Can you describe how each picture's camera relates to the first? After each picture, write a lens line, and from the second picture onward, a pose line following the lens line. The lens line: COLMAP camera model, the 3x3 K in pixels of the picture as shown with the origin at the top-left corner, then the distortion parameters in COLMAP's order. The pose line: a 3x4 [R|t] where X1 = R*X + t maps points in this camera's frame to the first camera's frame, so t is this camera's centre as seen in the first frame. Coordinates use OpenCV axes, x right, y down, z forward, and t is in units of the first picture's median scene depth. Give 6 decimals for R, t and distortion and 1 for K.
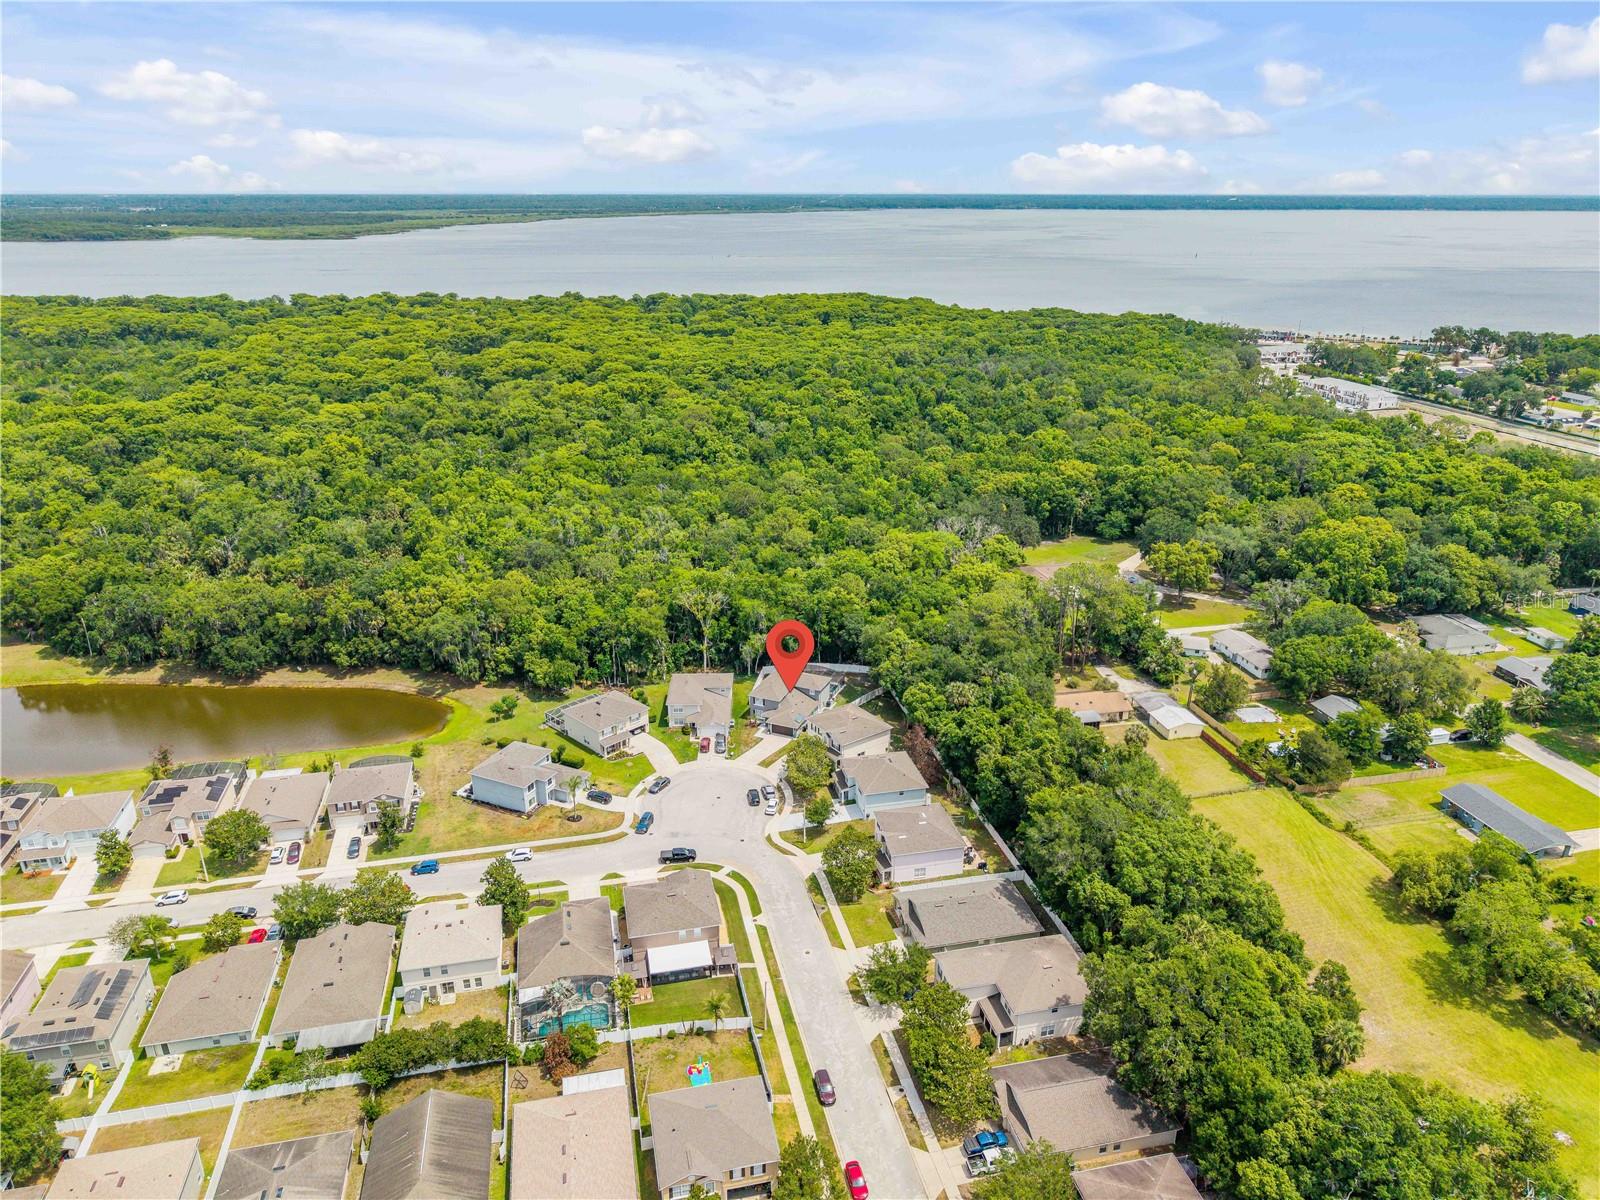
lens RADIAL K [[1088.8, 0, 802.8], [0, 1088.8, 640.5], [0, 0, 1]] dist [0.069626, -0.001951]
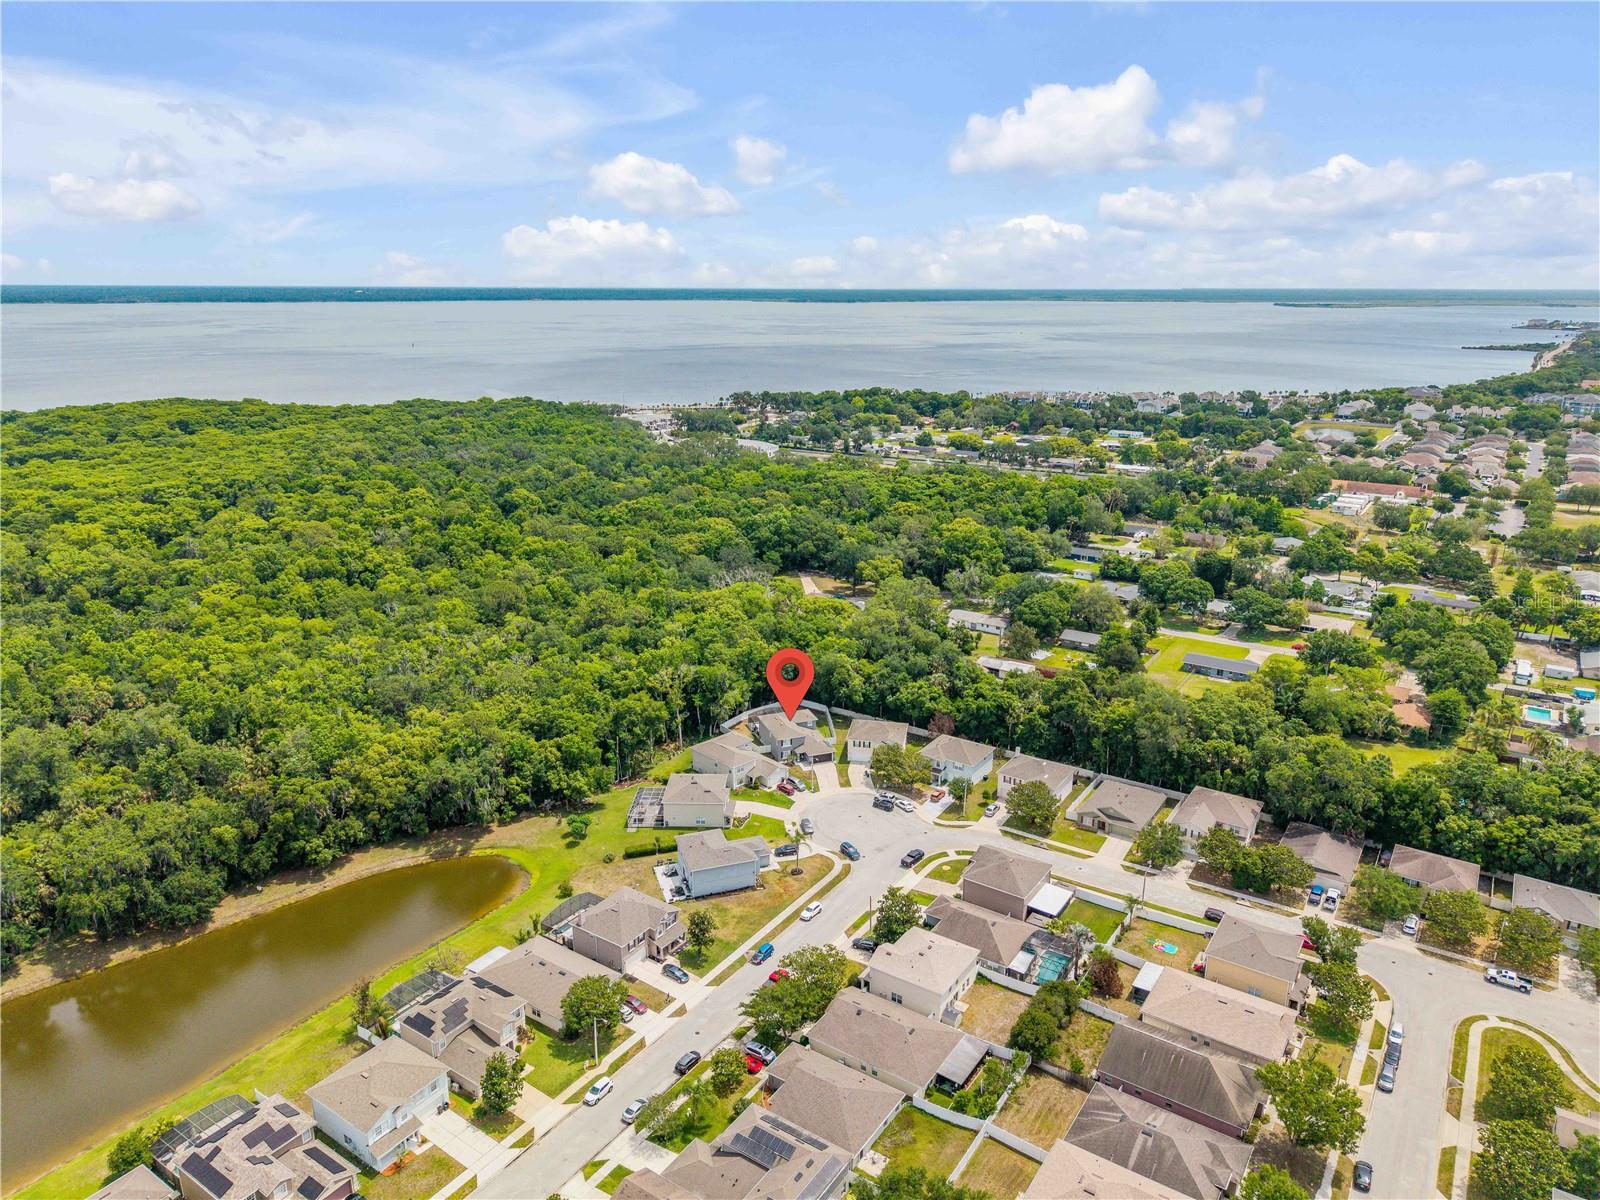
lens RADIAL K [[1088.8, 0, 802.8], [0, 1088.8, 640.5], [0, 0, 1]] dist [0.069626, -0.001951]
pose [[0.716873, -0.219009, 0.661912, -0.708298], [0.266378, 0.963393, 0.030264, -0.069605], [-0.644310, 0.154623, 0.748970, 0.138387]]
